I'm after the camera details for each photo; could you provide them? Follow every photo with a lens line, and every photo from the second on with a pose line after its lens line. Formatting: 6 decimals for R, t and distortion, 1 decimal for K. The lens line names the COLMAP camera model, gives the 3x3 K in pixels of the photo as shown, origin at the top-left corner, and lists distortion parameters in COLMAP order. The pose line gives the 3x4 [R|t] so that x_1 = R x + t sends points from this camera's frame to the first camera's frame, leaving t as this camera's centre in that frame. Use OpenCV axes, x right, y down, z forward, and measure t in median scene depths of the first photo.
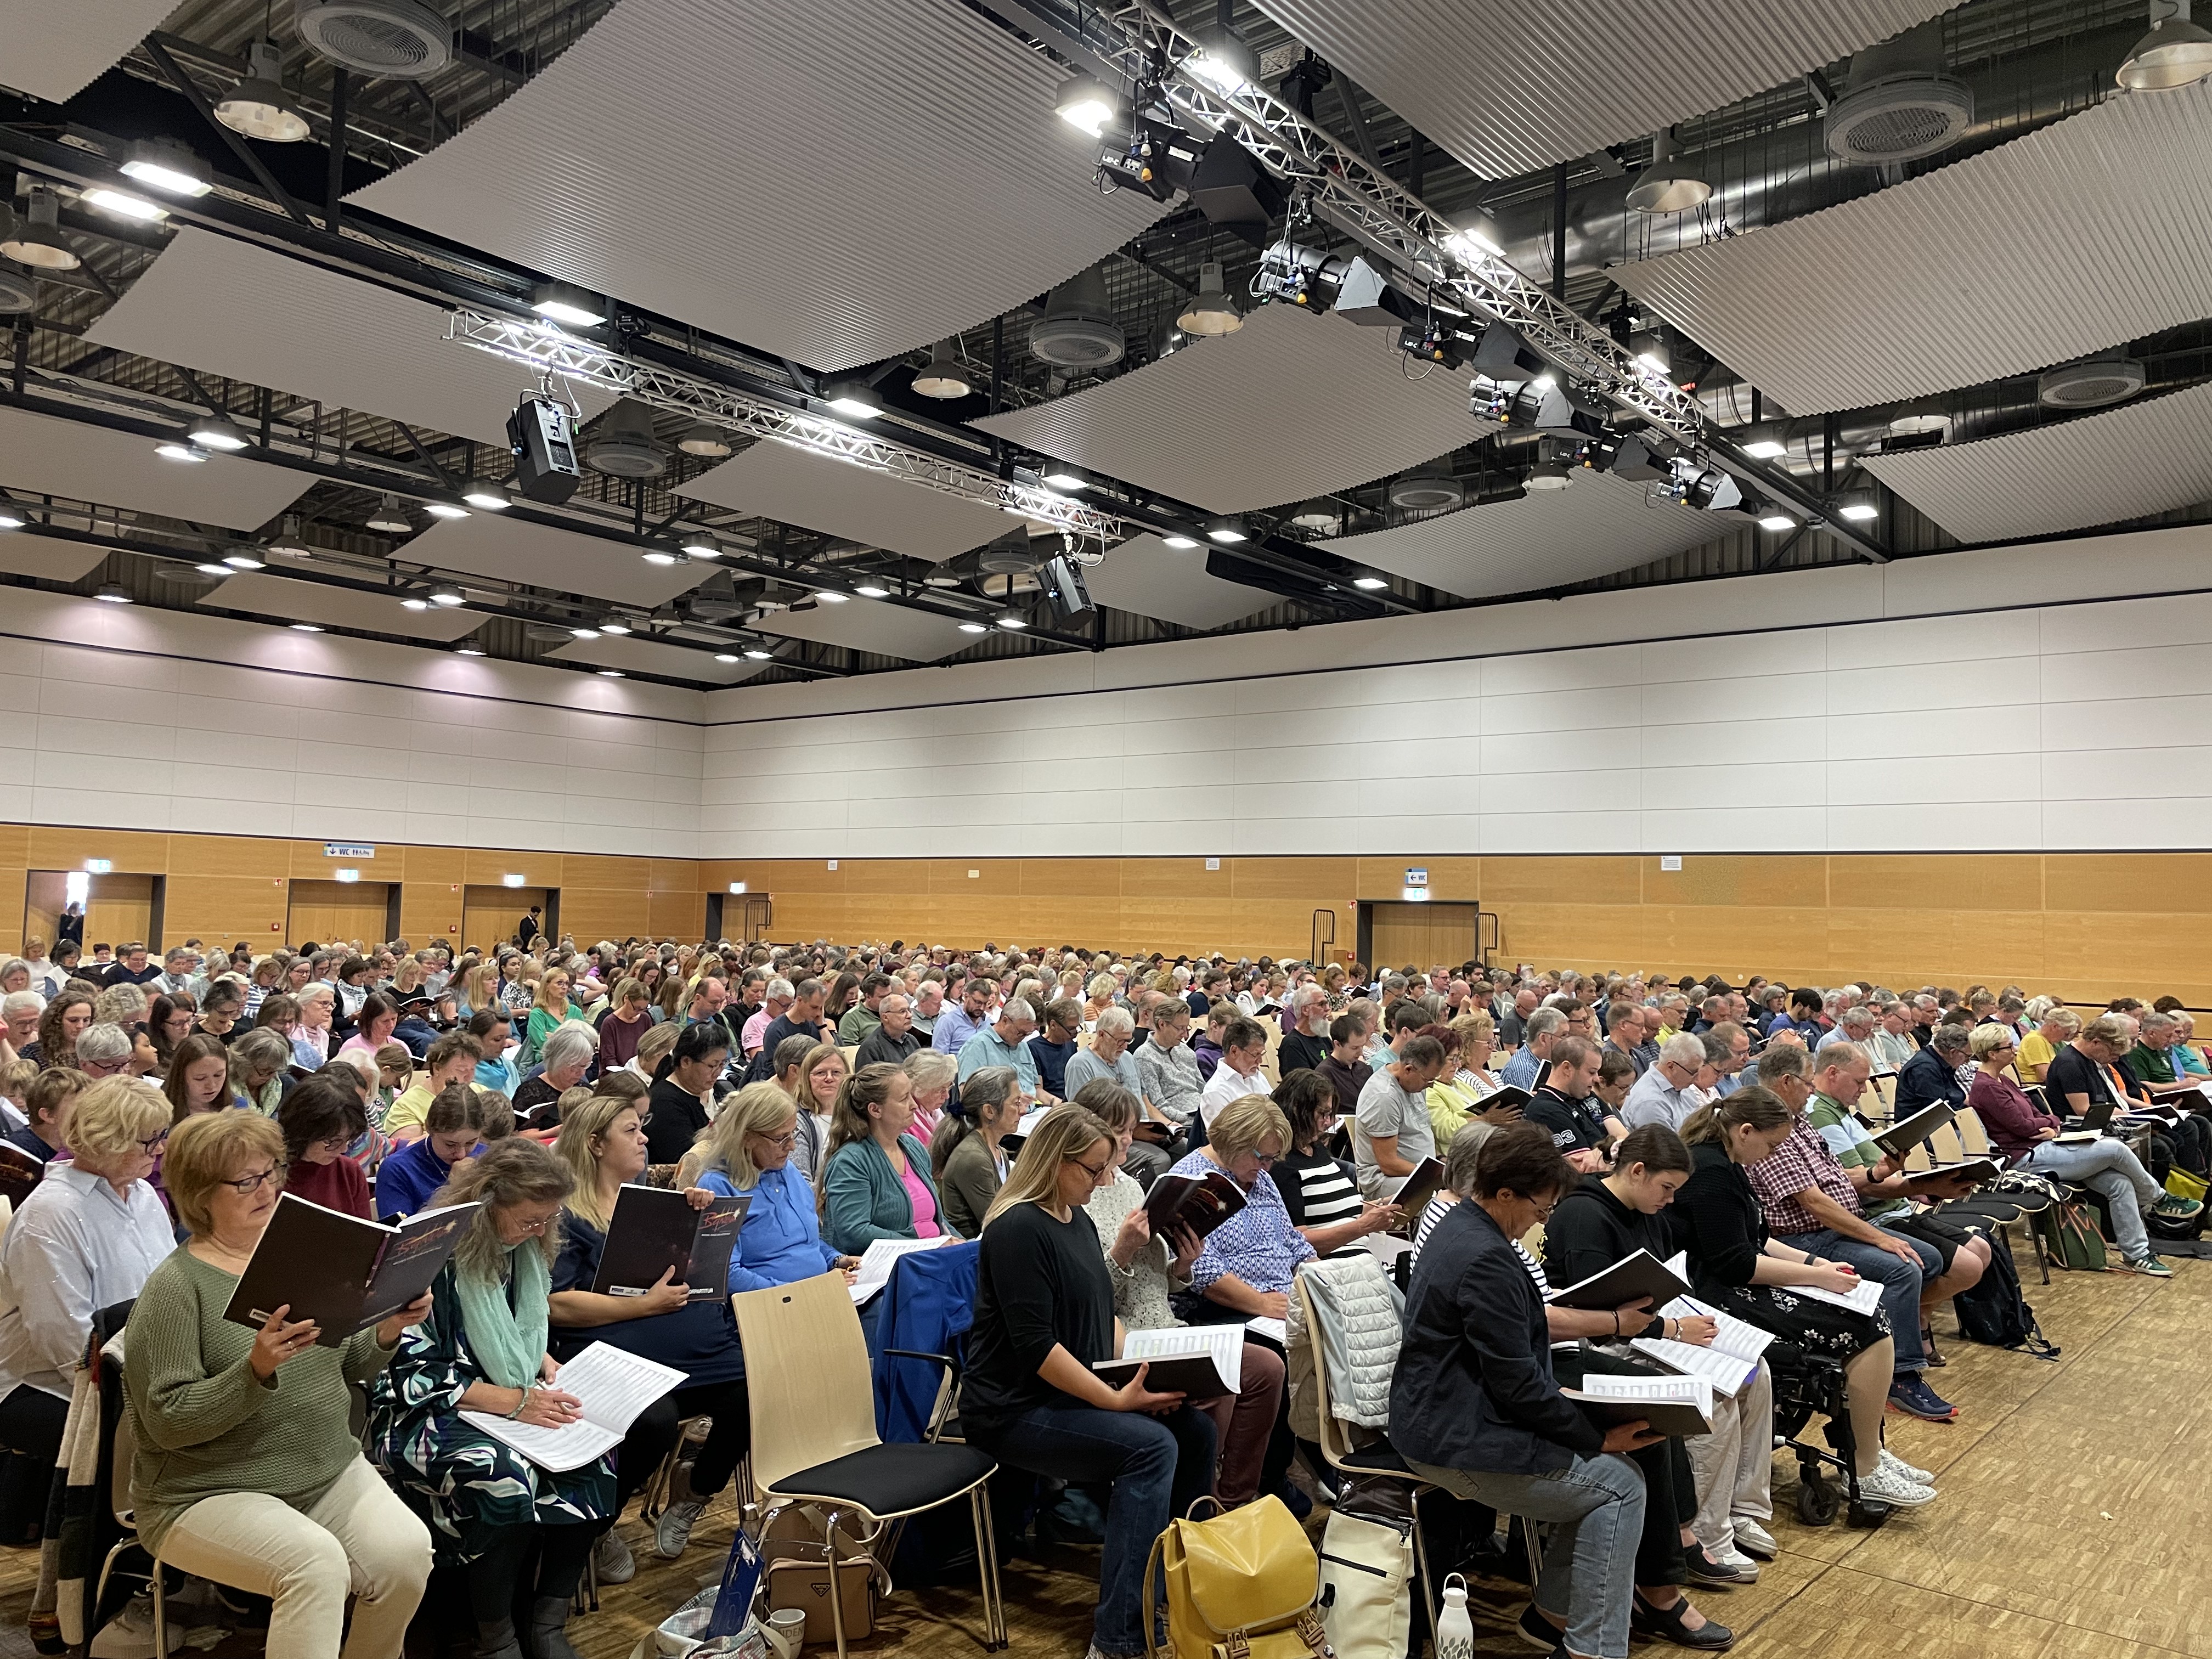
lens RADIAL K [[1657.9, 0, 1118.4], [0, 1657.9, 820.2], [0, 0, 1]] dist [0.089115, -0.116369]
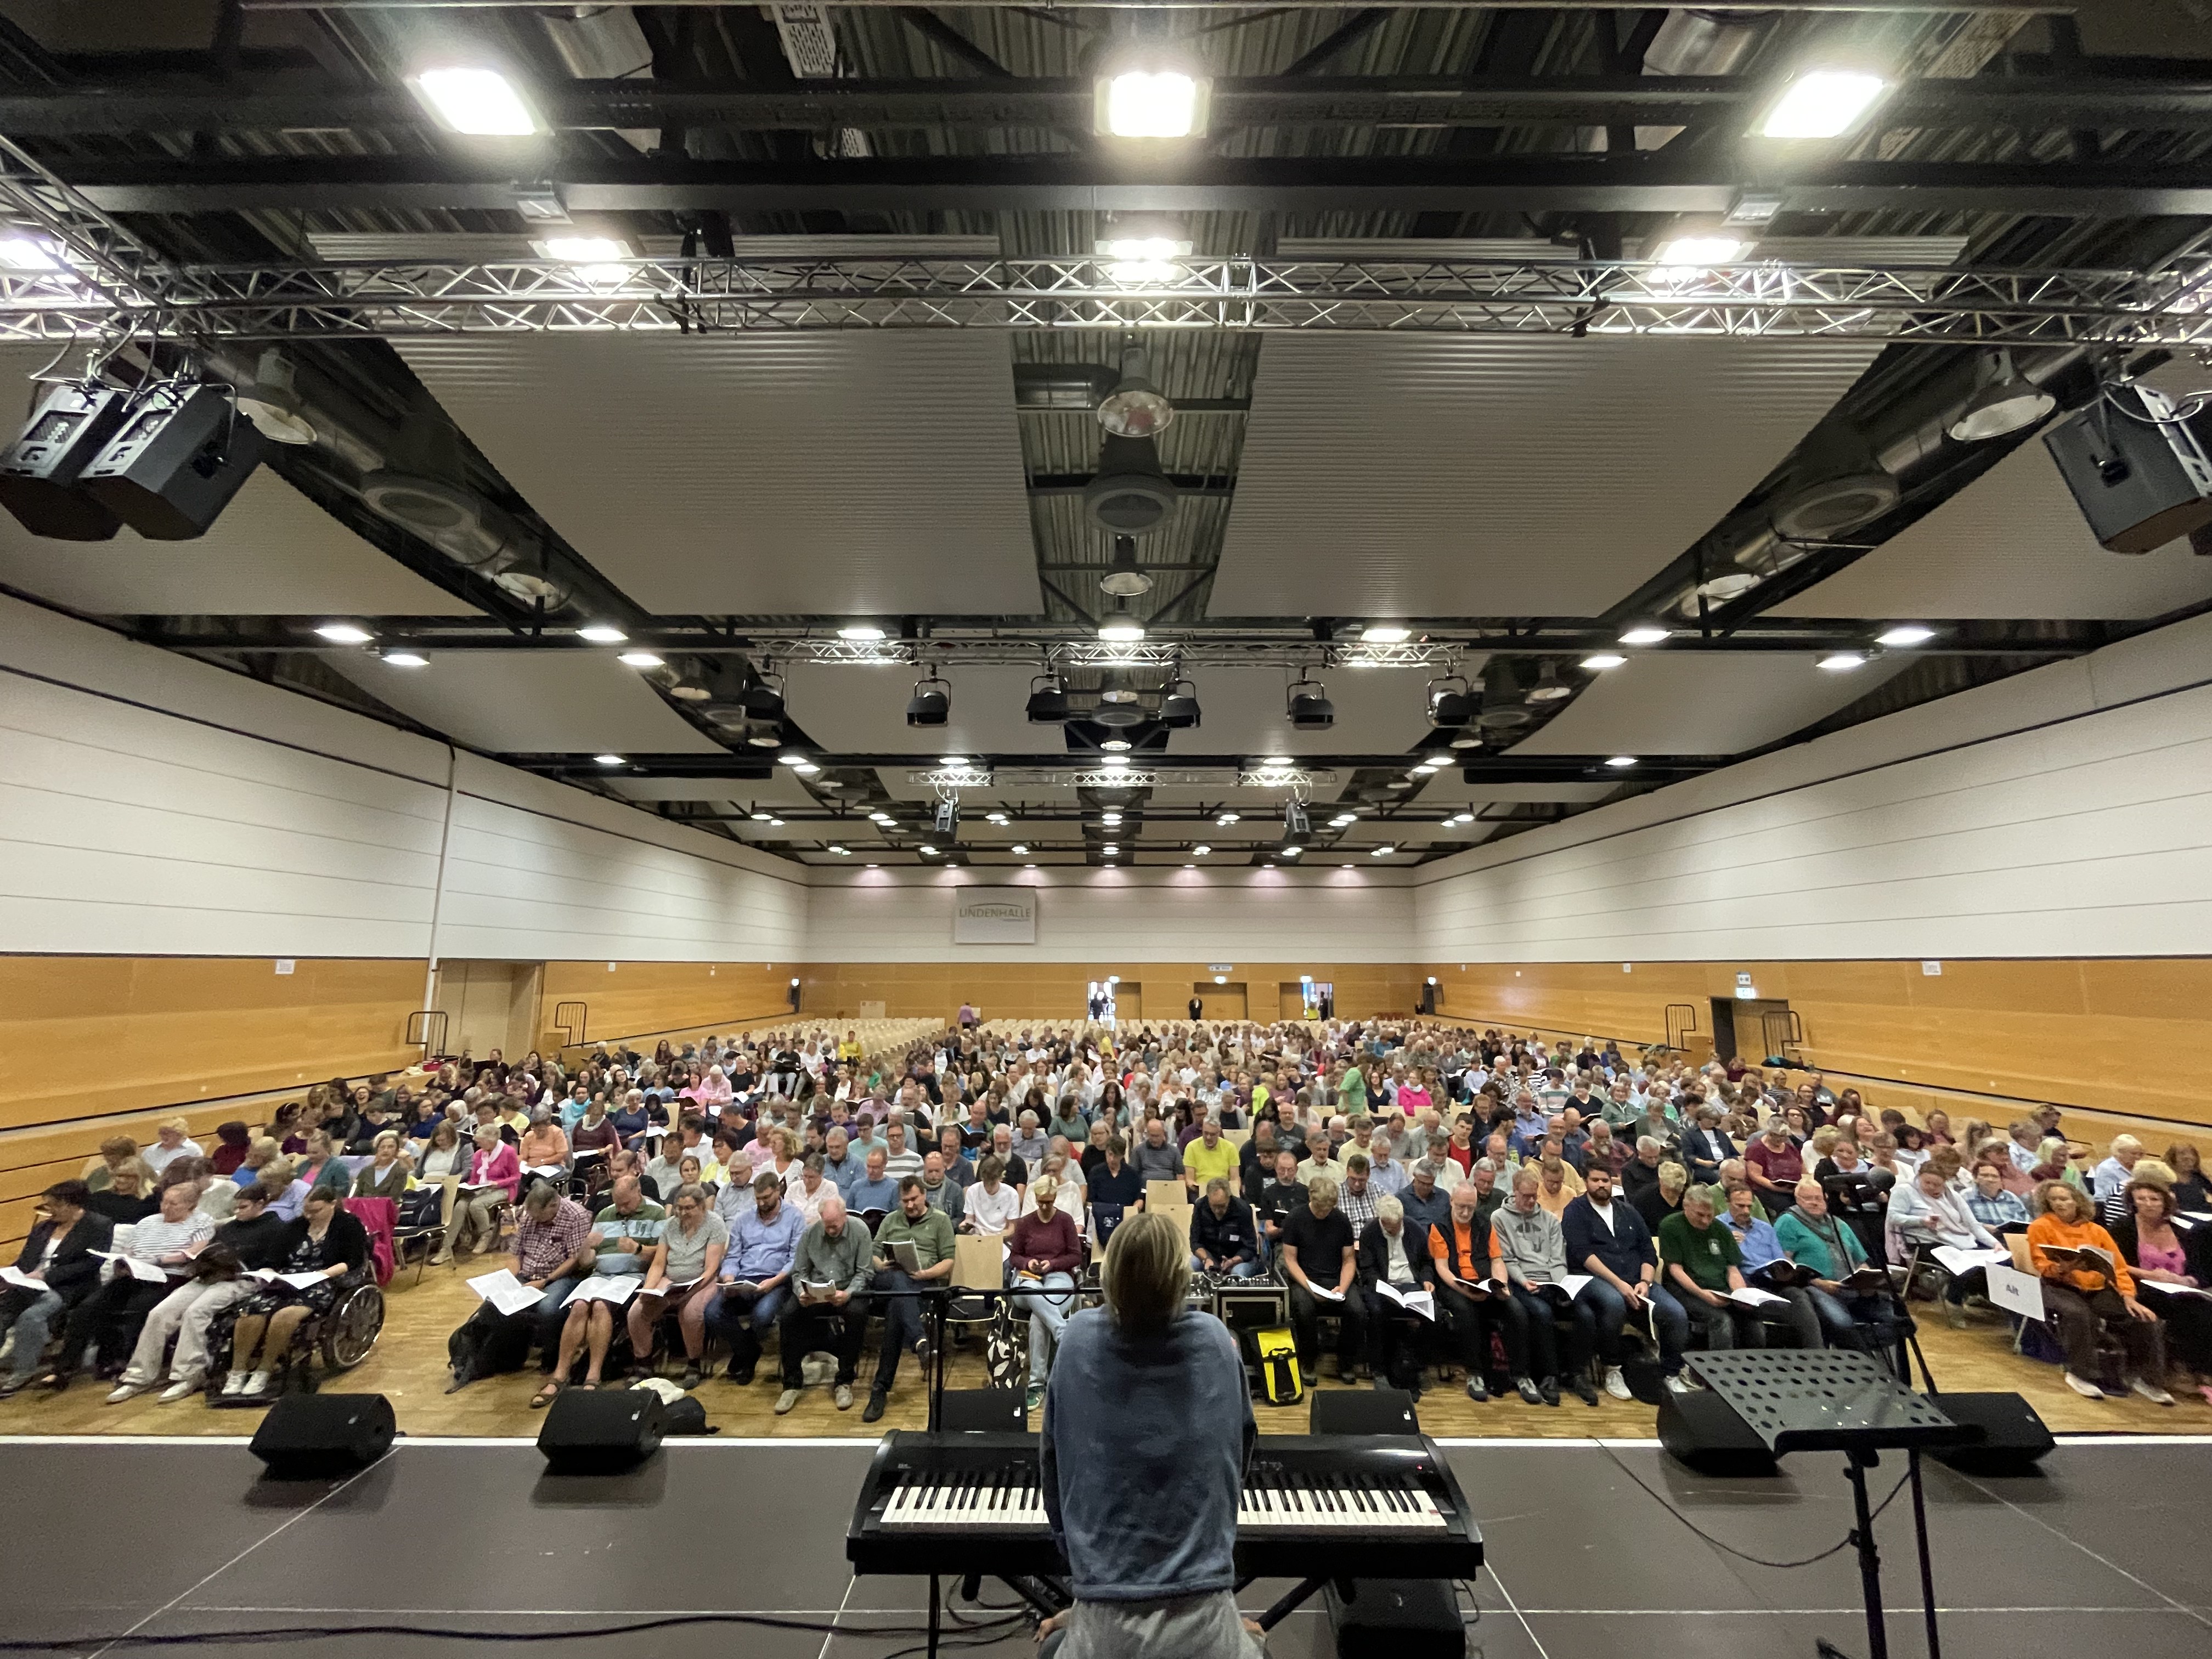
lens RADIAL K [[892.0, 0, 1107.6], [0, 892.0, 820.6], [0, 0, 1]] dist [-0.003644, 0.000030]
pose [[0.635873, -0.148789, -0.757316, 0.383971], [0.061083, 0.987865, -0.142796, -0.016002], [0.769373, 0.044541, 0.637245, 0.200634]]
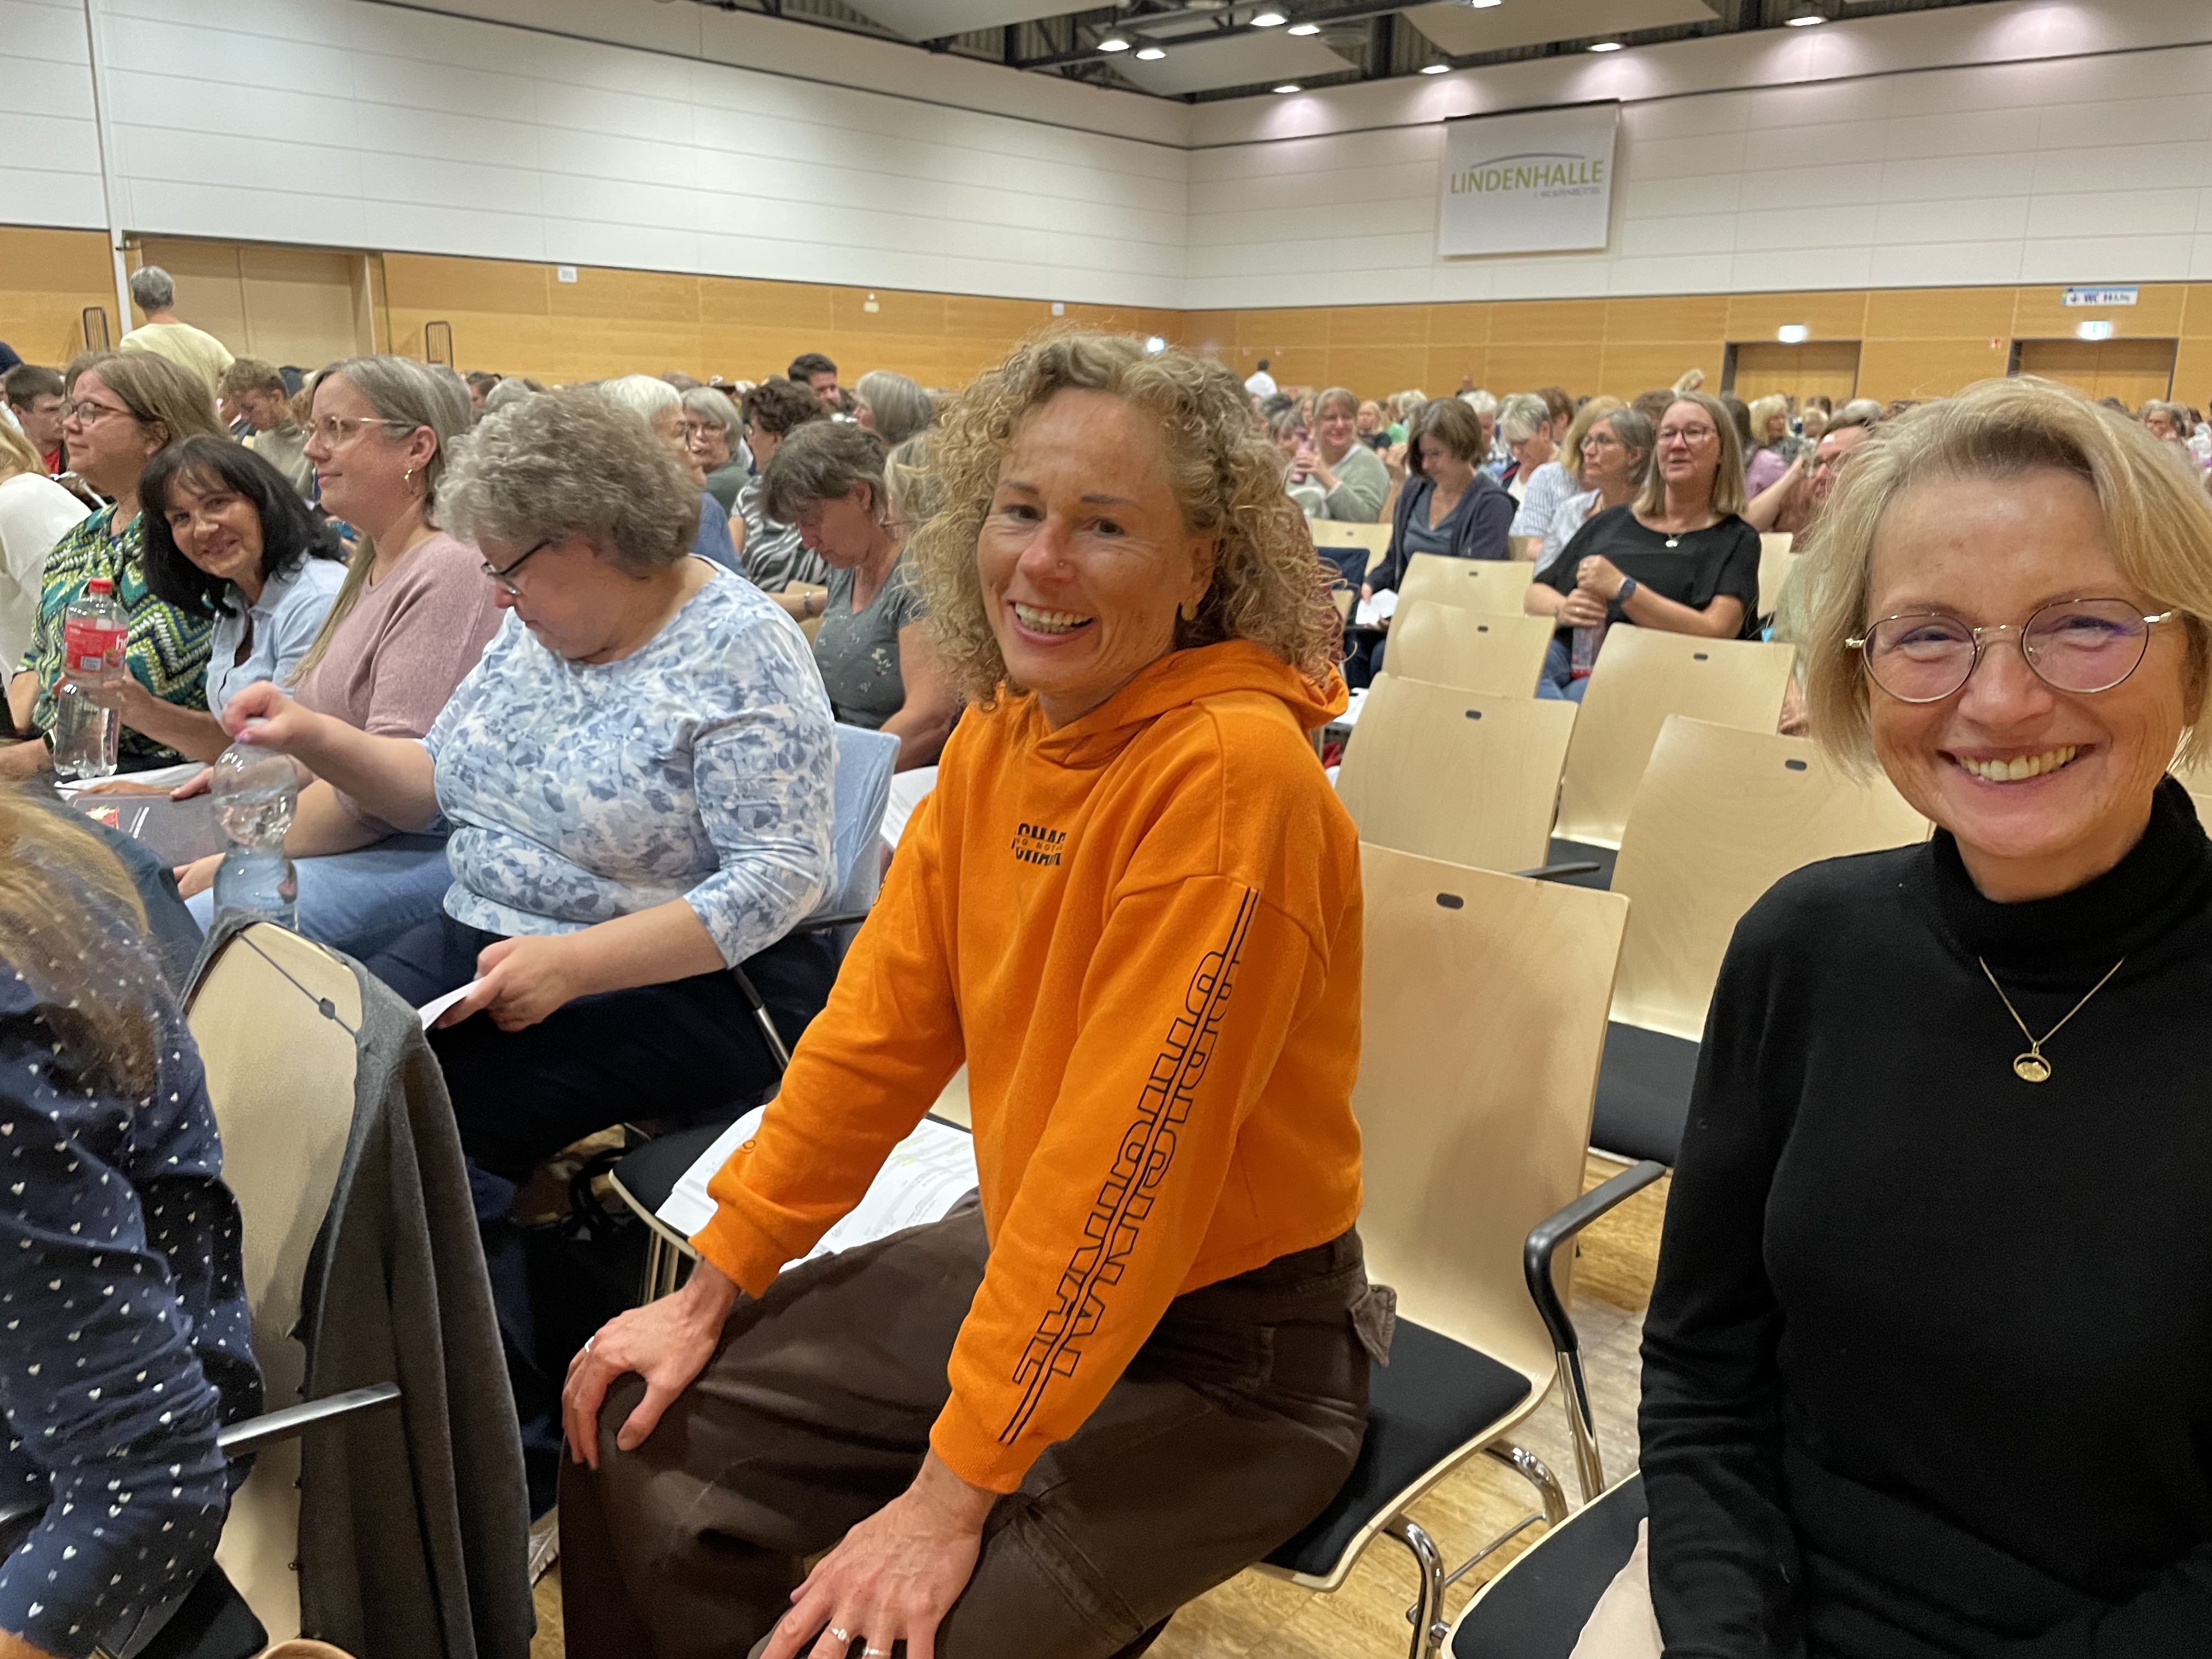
lens RADIAL K [[1657.9, 0, 1105.2], [0, 1657.9, 801.8], [0, 0, 1]] dist [0.089115, -0.116369]
pose [[-0.046278, 0.215837, -0.975332, 0.397907], [0.043781, 0.975878, 0.213880, 0.067789], [0.997969, -0.032804, -0.054611, 0.698528]]
